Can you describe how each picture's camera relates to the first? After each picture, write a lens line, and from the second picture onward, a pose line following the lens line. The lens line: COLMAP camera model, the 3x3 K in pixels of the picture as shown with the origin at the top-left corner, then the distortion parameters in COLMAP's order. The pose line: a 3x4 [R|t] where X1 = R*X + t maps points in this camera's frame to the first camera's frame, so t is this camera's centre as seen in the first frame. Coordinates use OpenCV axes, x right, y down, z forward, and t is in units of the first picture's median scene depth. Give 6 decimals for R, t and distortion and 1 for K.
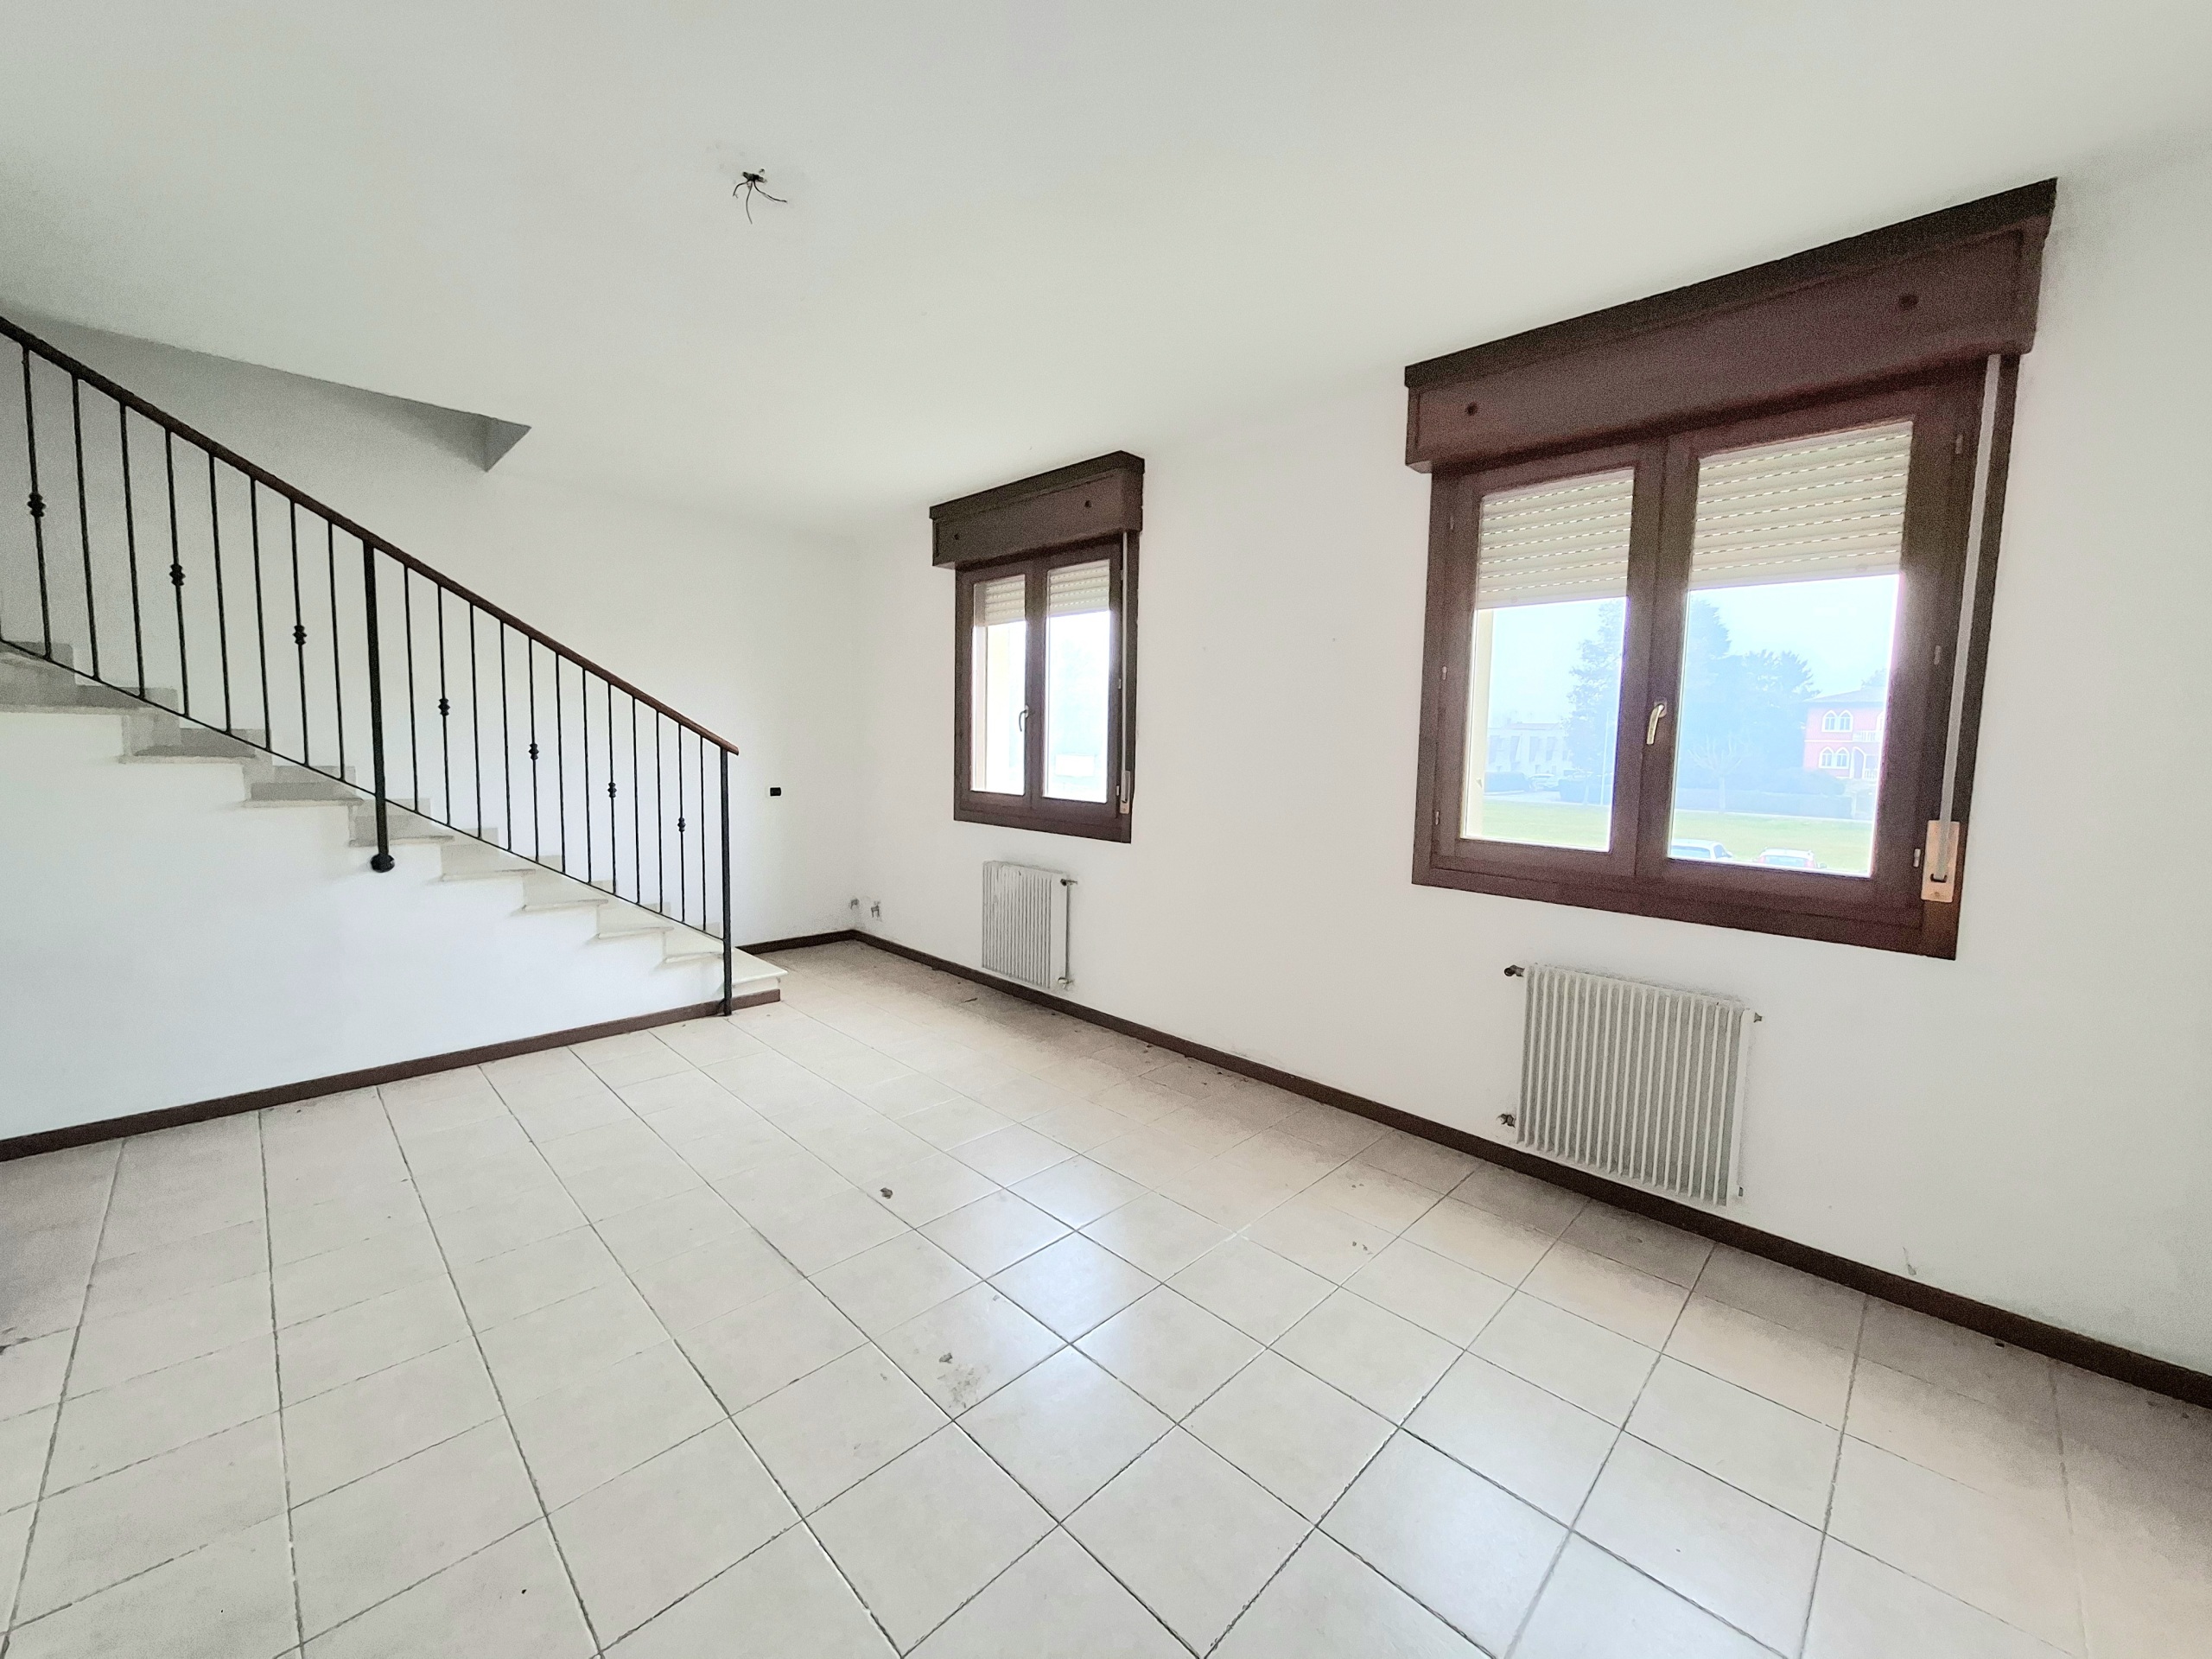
lens RADIAL K [[887.9, 0, 1106.0], [0, 887.9, 829.5], [0, 0, 1]] dist [-0.000457, 0.000459]
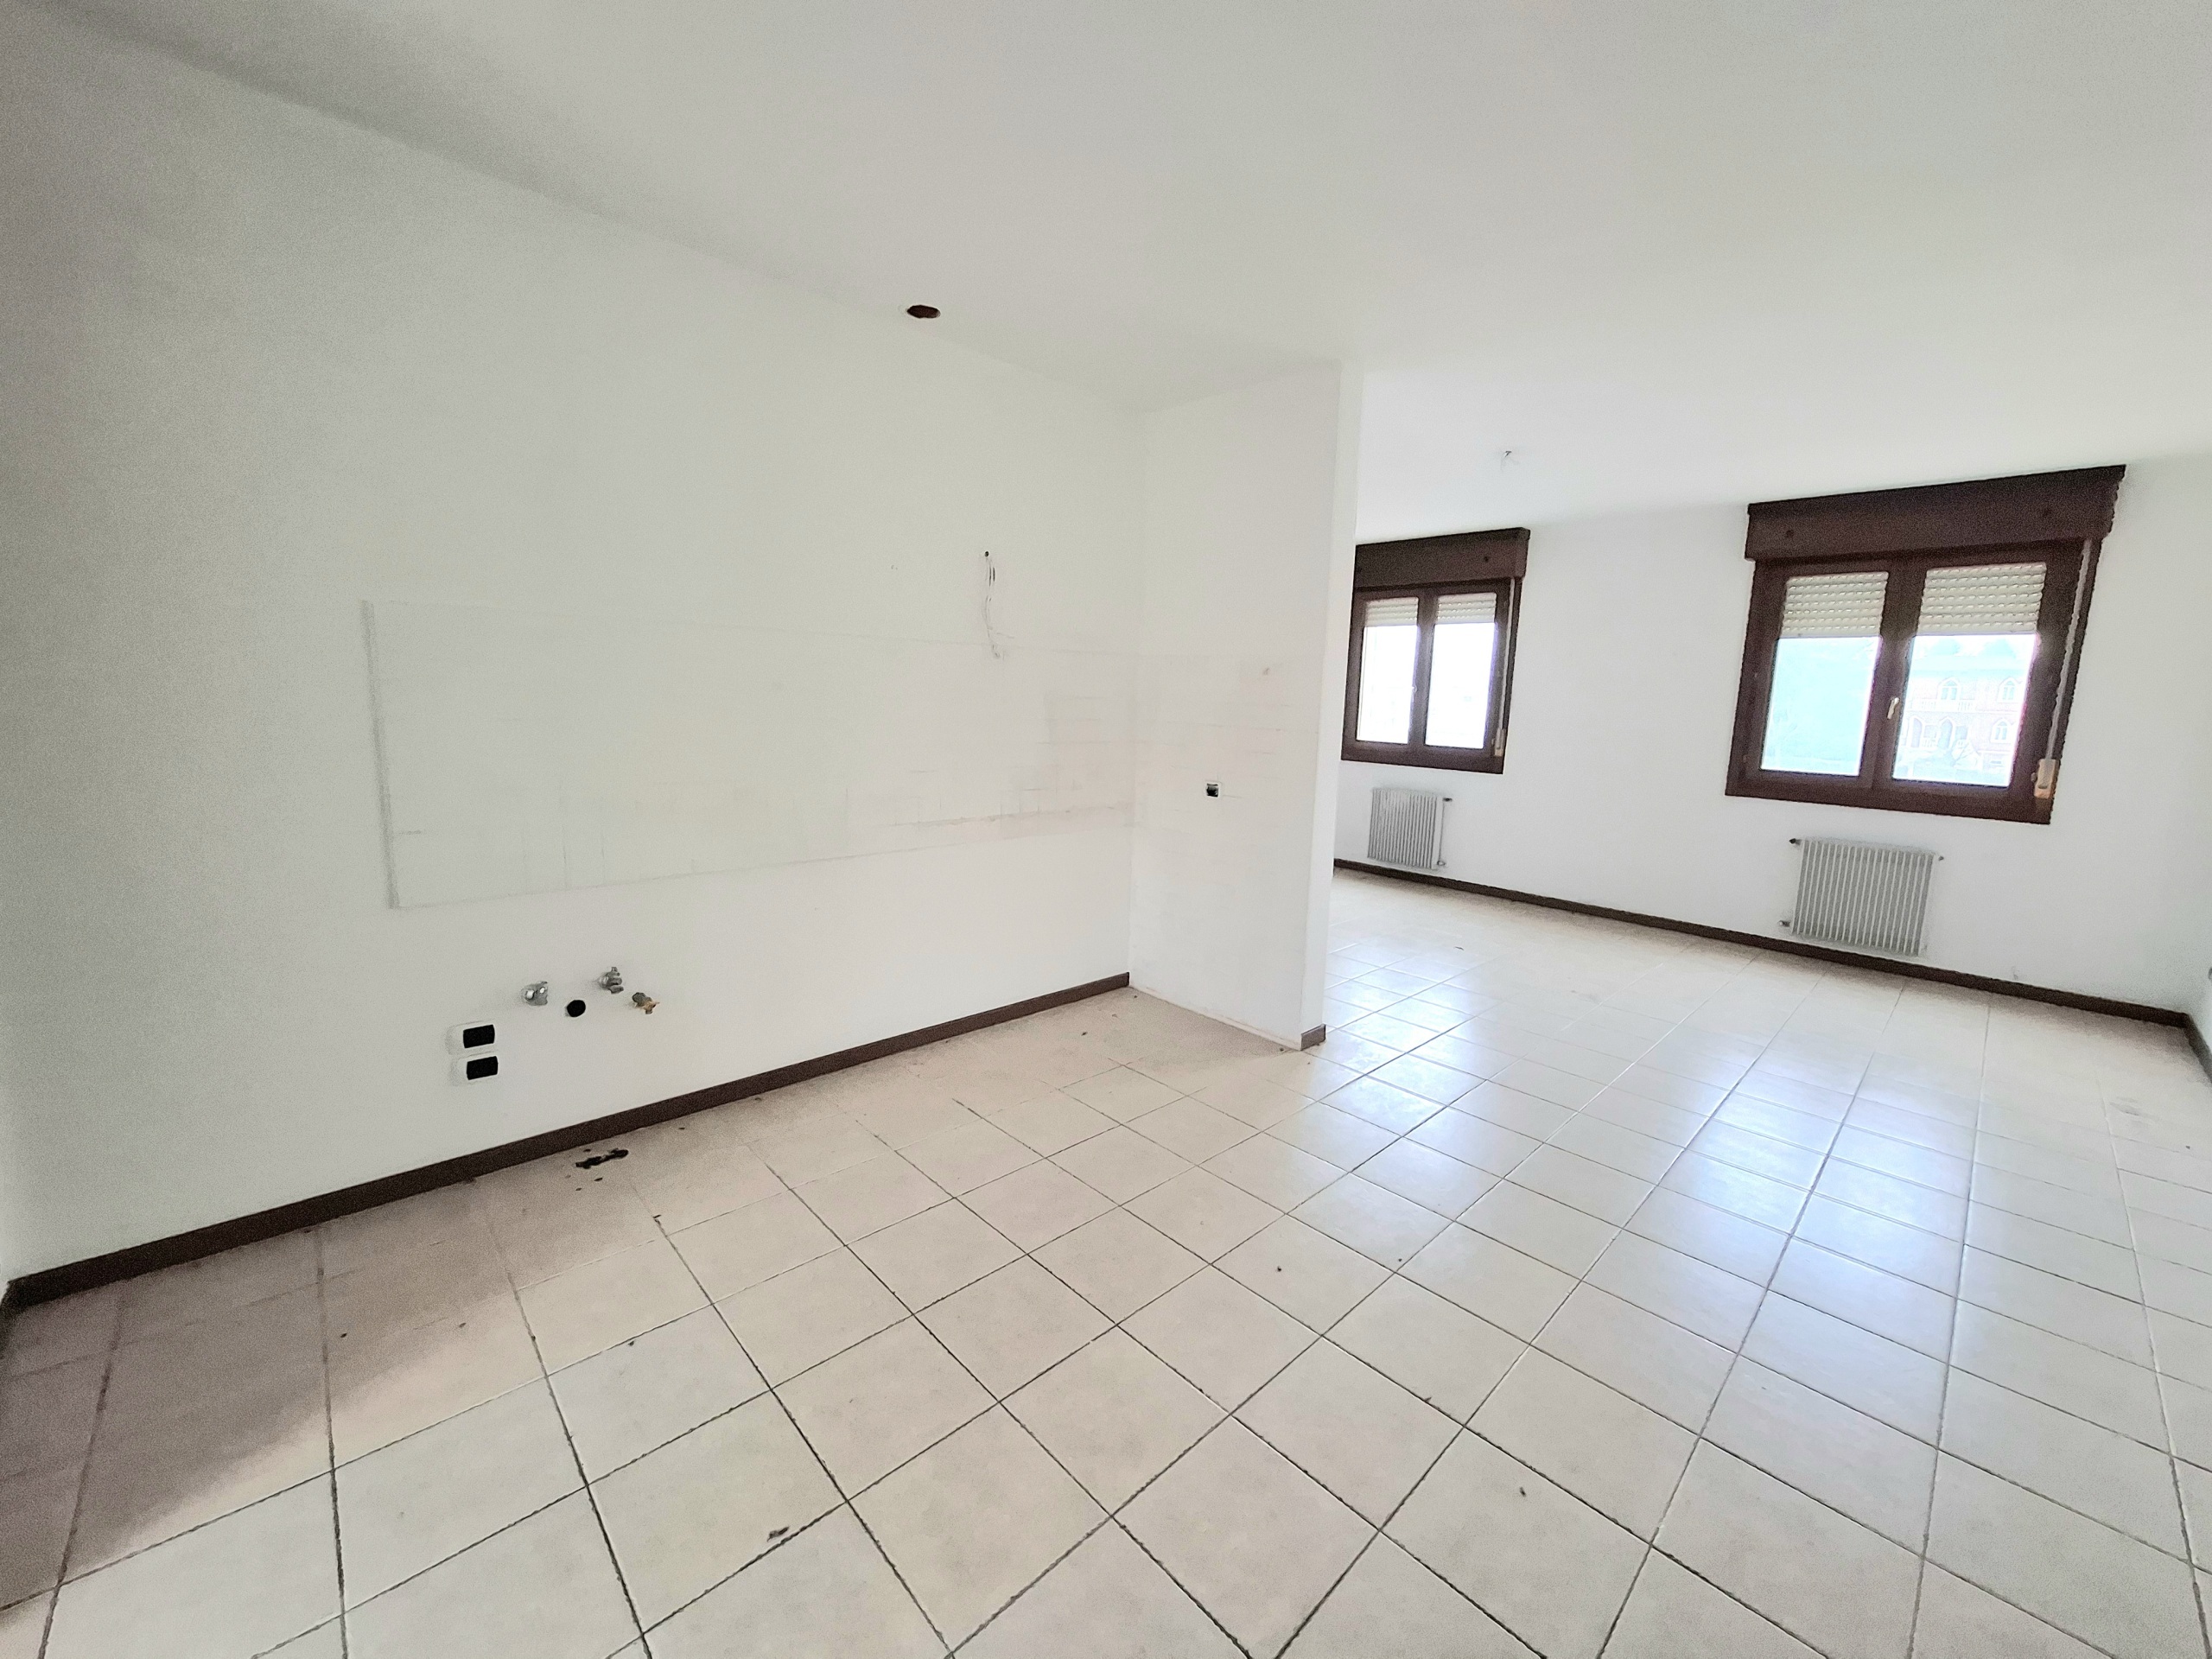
lens RADIAL K [[887.9, 0, 1106.0], [0, 887.9, 829.5], [0, 0, 1]] dist [-0.000457, 0.000459]
pose [[0.998363, 0.010491, -0.056227, -0.935839], [-0.007188, 0.998253, 0.058638, 0.040904], [0.056744, -0.058138, 0.996695, -0.991168]]
